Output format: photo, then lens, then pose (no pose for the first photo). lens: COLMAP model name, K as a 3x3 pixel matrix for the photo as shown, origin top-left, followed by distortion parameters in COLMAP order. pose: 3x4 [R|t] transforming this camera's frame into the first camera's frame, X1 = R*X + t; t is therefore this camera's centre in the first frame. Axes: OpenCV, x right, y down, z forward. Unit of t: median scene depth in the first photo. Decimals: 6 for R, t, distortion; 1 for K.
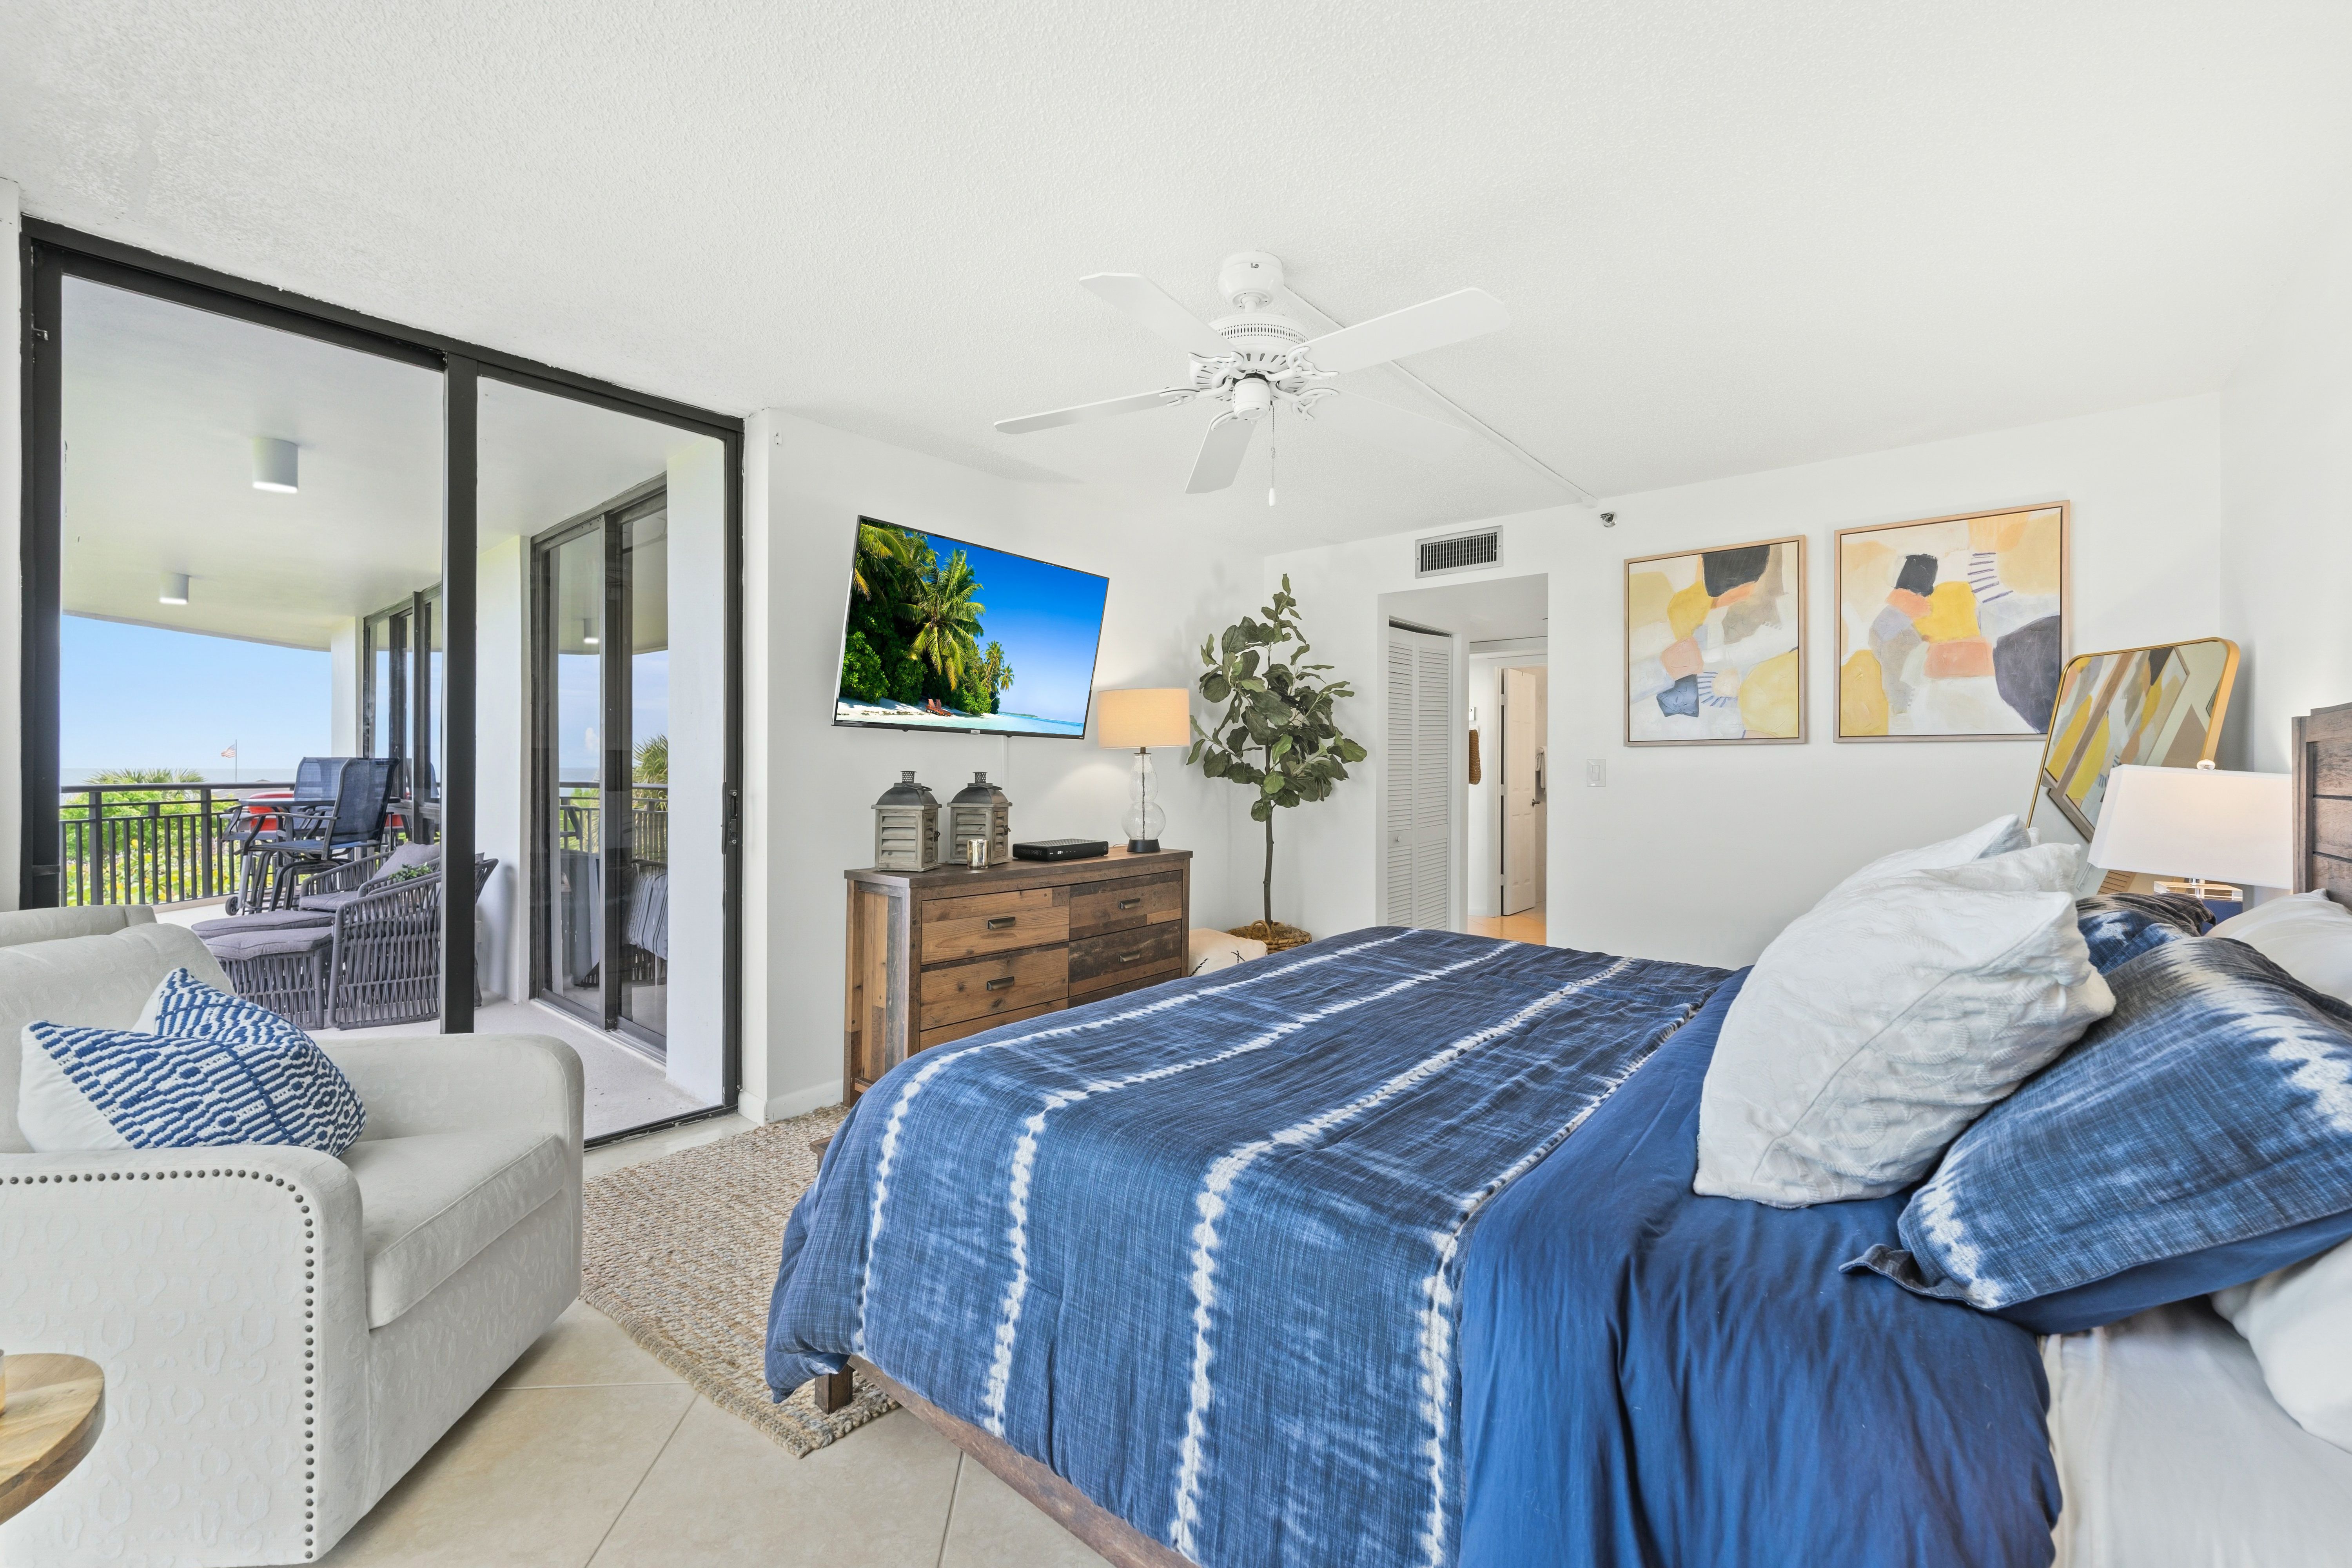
lens RADIAL K [[961.3, 0, 1166.7], [0, 961.3, 776.9], [0, 0, 1]] dist [-0.000475, 0.000120]
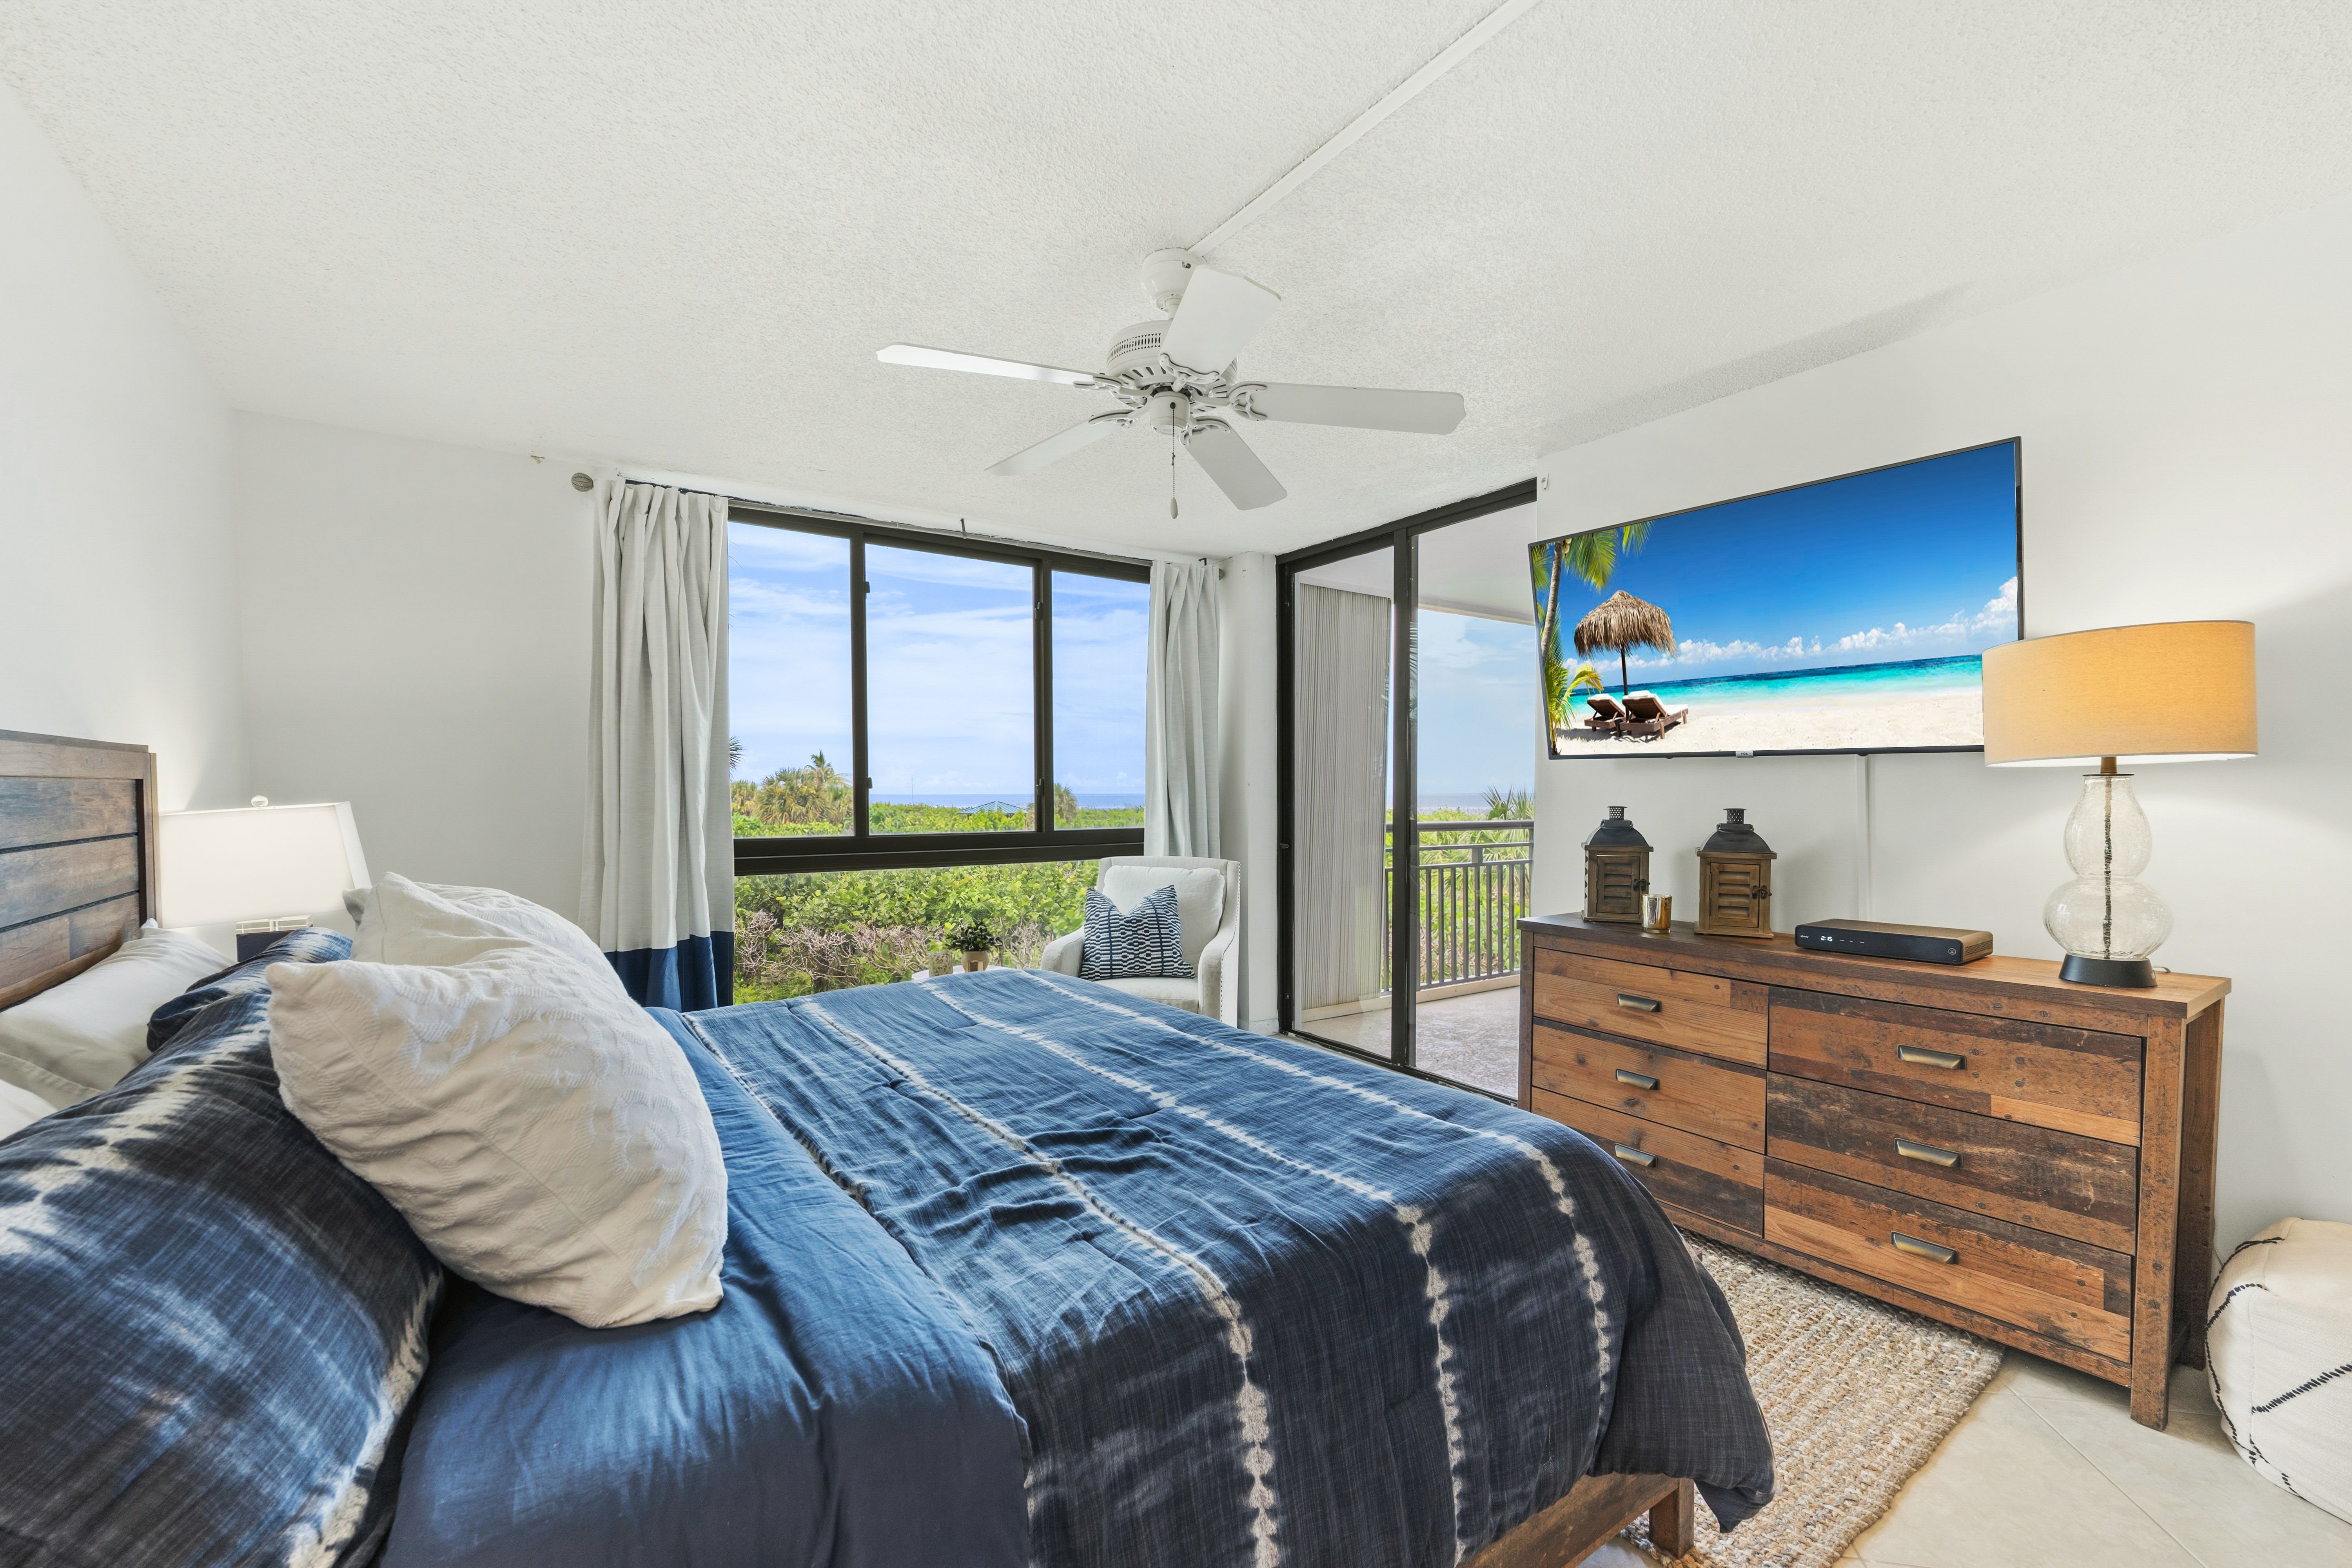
lens RADIAL K [[961.3, 0, 1170.5], [0, 961.3, 803.0], [0, 0, 1]] dist [-0.000475, 0.000120]
pose [[-0.259139, 0.002063, -0.965838, 0.667307], [-0.005346, 0.999979, 0.003570, -0.010040], [0.965825, 0.006089, -0.259123, 0.825615]]
